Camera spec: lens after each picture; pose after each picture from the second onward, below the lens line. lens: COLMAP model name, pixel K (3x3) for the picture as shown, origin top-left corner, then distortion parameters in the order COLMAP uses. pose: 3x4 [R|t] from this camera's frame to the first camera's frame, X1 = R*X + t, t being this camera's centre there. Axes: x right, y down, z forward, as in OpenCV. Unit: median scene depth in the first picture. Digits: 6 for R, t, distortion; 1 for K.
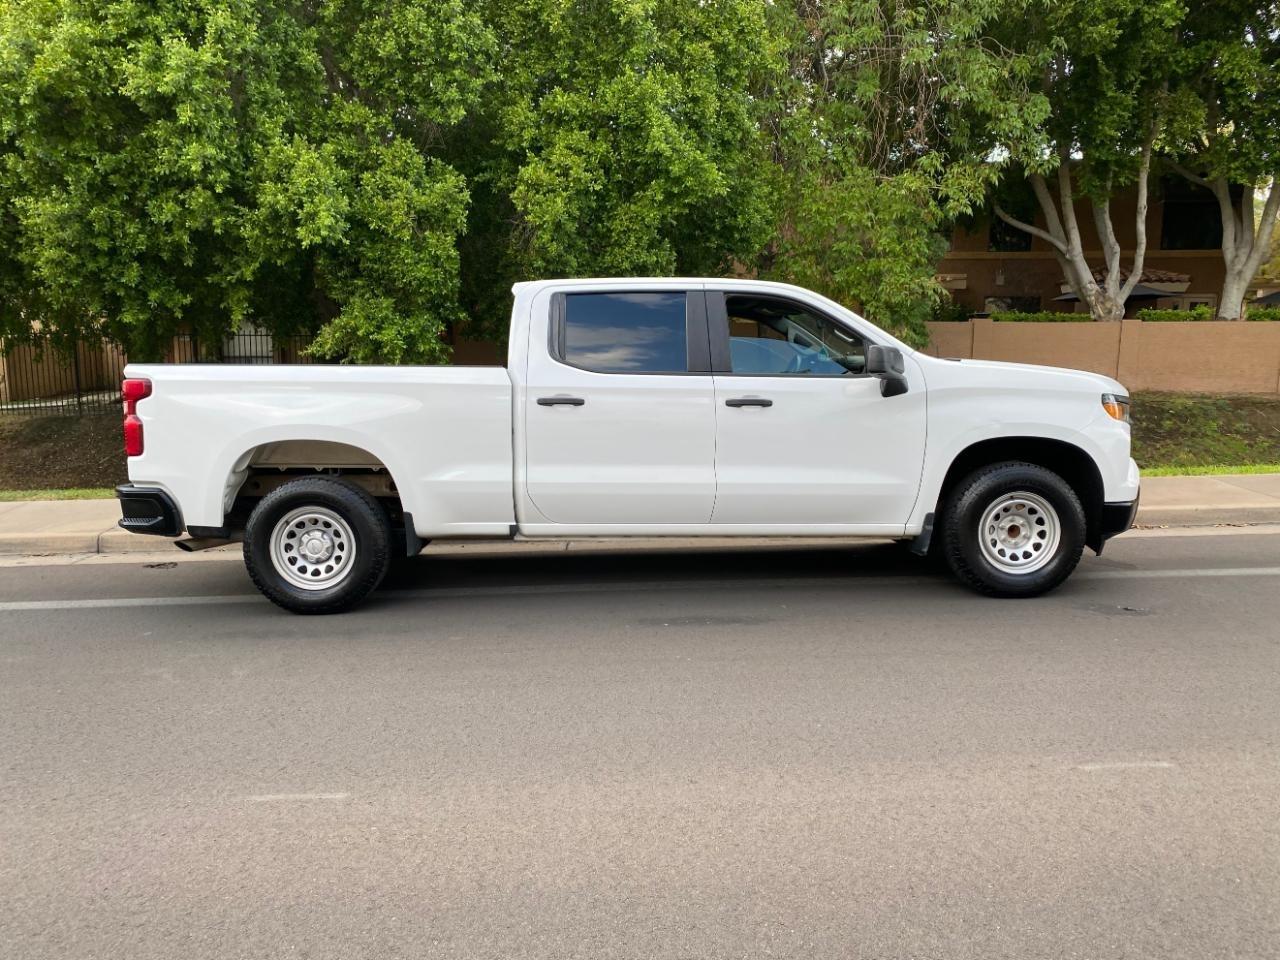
lens RADIAL K [[985.6, 0, 637.8], [0, 985.6, 493.3], [0, 0, 1]] dist [0.014510, -0.004999]
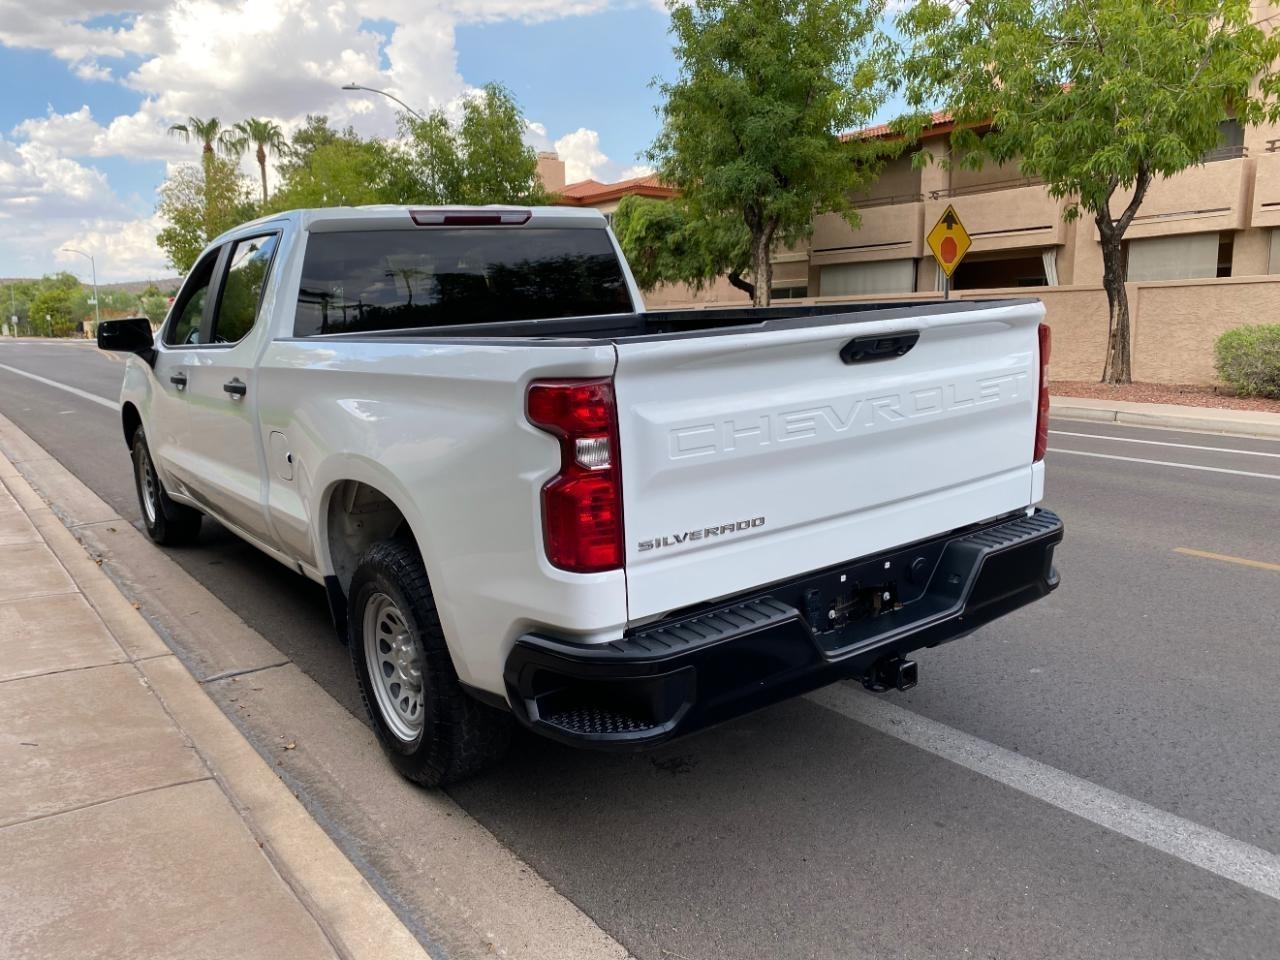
lens RADIAL K [[988.3, 0, 628.5], [0, 988.3, 484.4], [0, 0, 1]] dist [0.007863, -0.000176]
pose [[-0.573288, -0.127186, 0.809423, -0.848454], [0.147109, 0.955849, 0.254387, -0.205073], [-0.806040, 0.264910, -0.529266, 1.506603]]
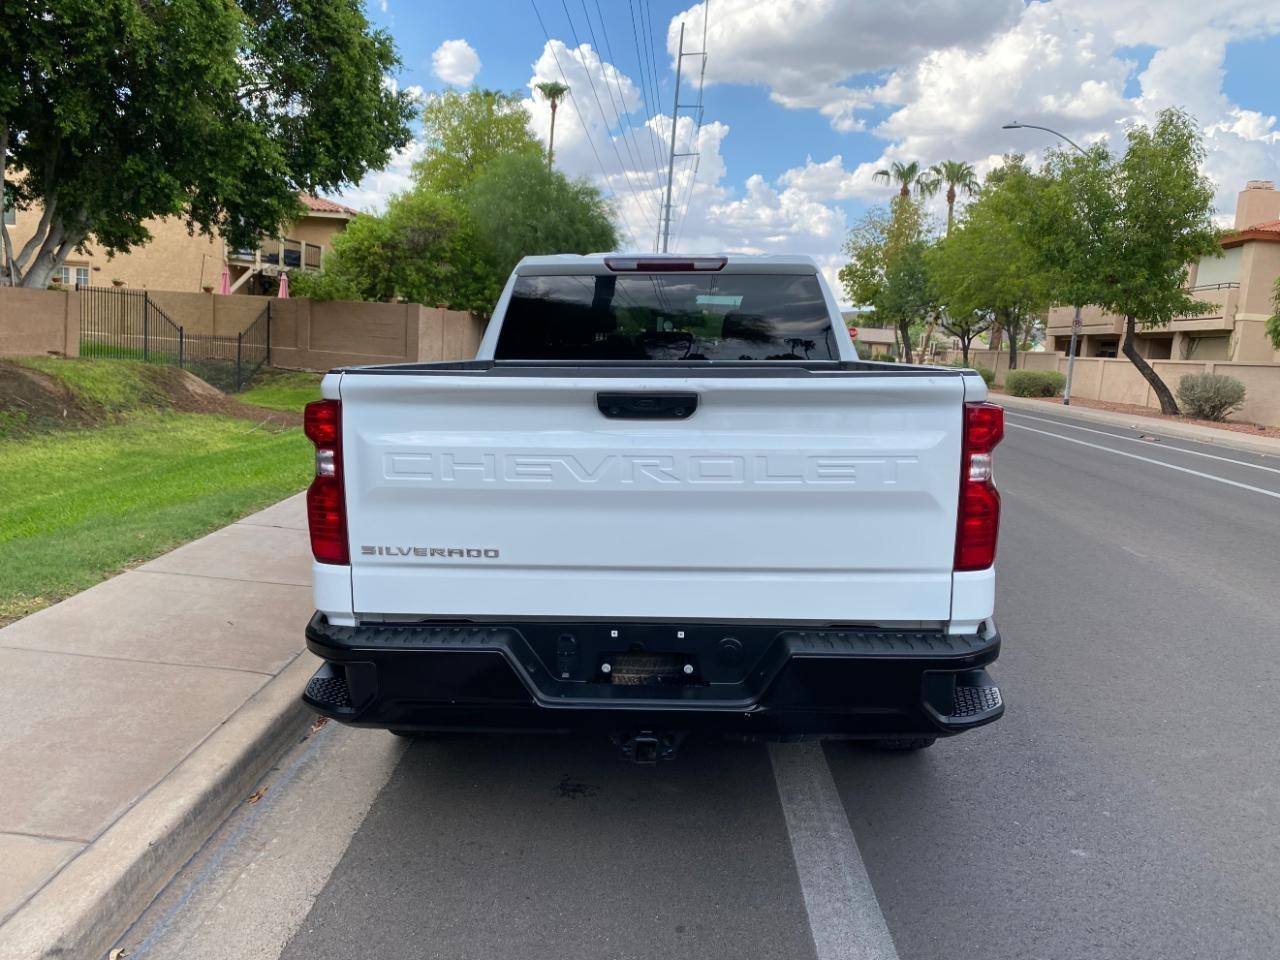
lens RADIAL K [[990.6, 0, 640.0], [0, 990.6, 480.0], [0, 0, 1]] dist [0.012019, -0.000006]
pose [[0.052818, -0.136866, 0.989180, -0.983660], [0.107080, 0.985628, 0.130657, -0.157258], [-0.992846, 0.099021, 0.066714, 1.128548]]
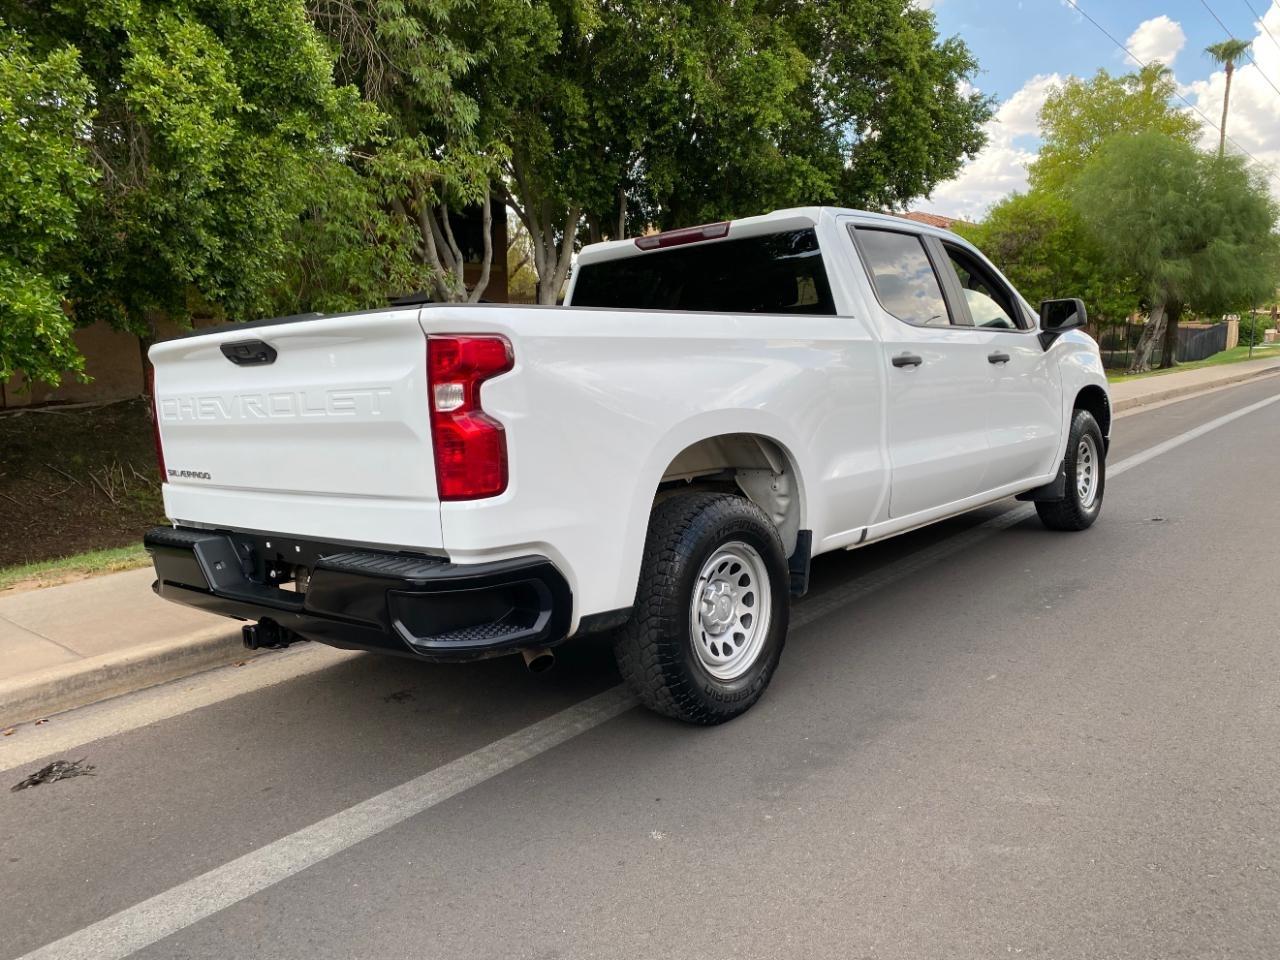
lens RADIAL K [[985.6, 0, 637.8], [0, 985.6, 493.3], [0, 0, 1]] dist [0.014510, -0.004999]
pose [[0.655965, -0.118945, 0.745360, -0.811203], [0.131662, 0.990397, 0.042177, -0.049282], [-0.743219, 0.070469, 0.665327, 0.629837]]
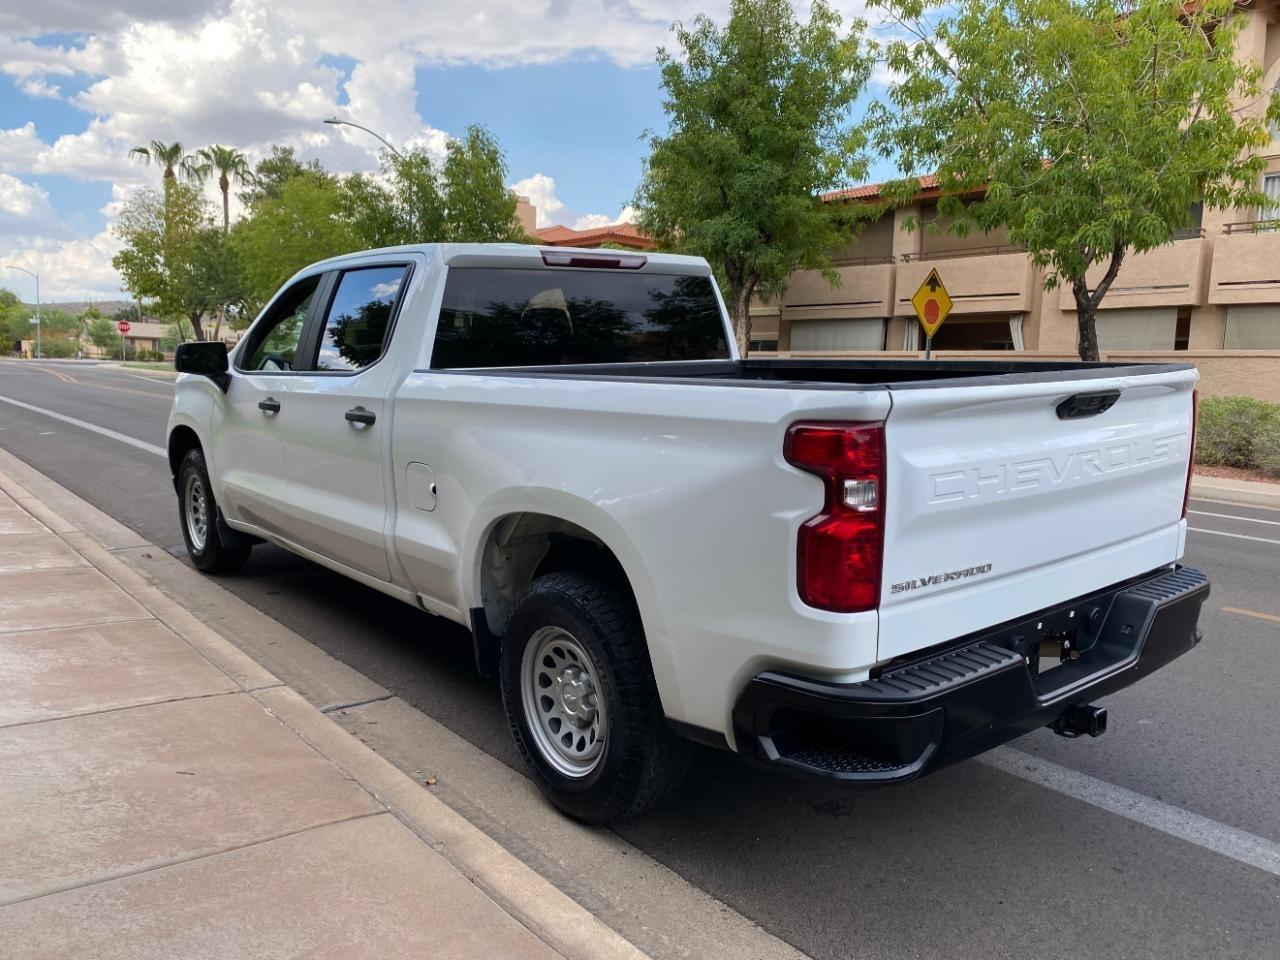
lens RADIAL K [[986.3, 0, 633.1], [0, 986.3, 487.7], [0, 0, 1]] dist [0.015272, -0.007492]
pose [[-0.618741, -0.115468, 0.777063, -0.775970], [0.097390, 0.970235, 0.221720, -0.220674], [-0.779535, 0.212865, -0.589078, 1.616577]]
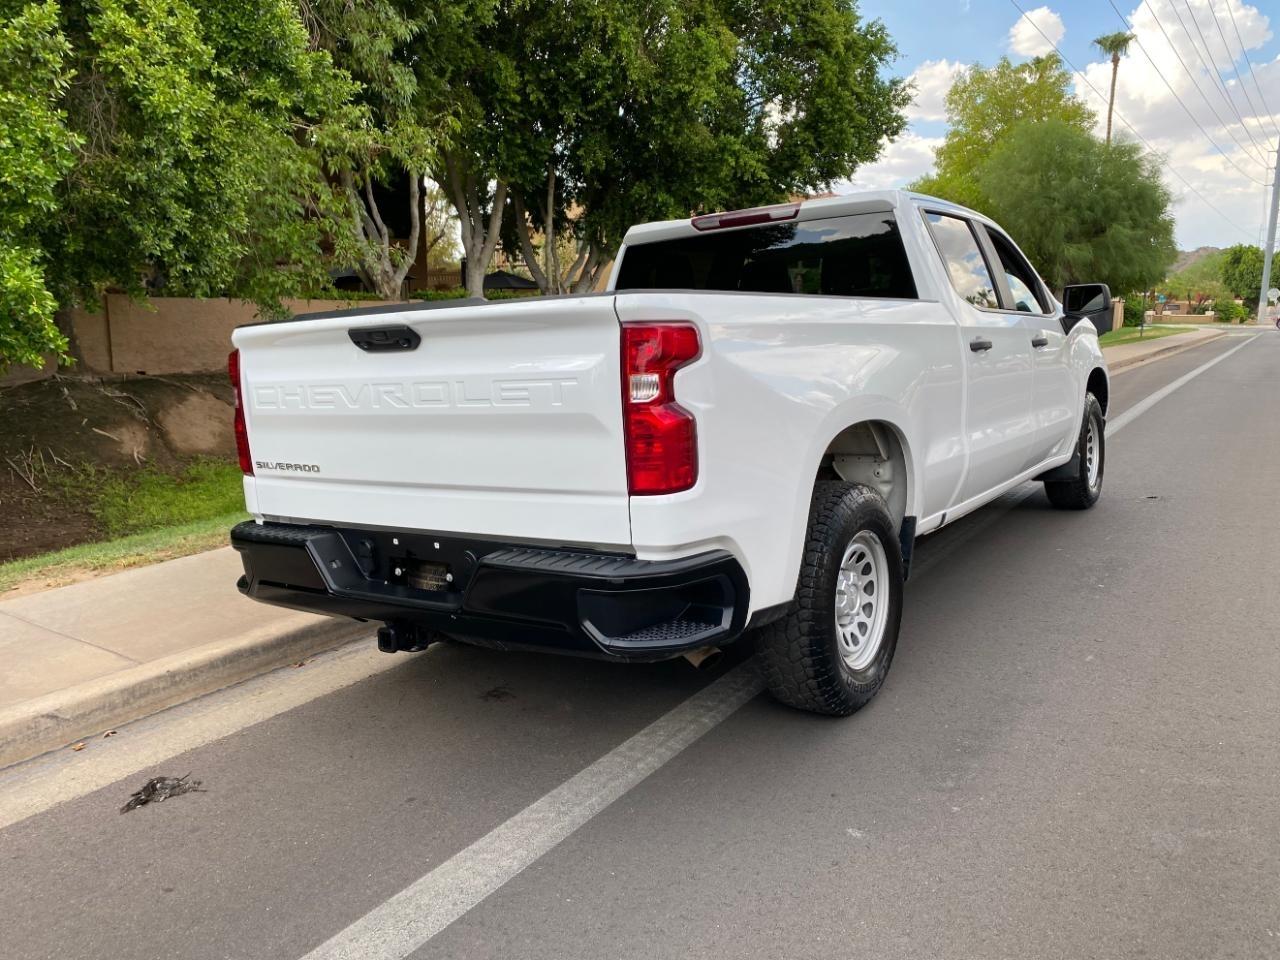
lens RADIAL K [[986.3, 0, 633.1], [0, 986.3, 487.7], [0, 0, 1]] dist [0.015272, -0.007492]
pose [[0.579669, -0.138421, 0.803009, -0.884331], [0.136810, 0.988010, 0.071552, -0.074209], [-0.803285, 0.068383, 0.591656, 0.746688]]
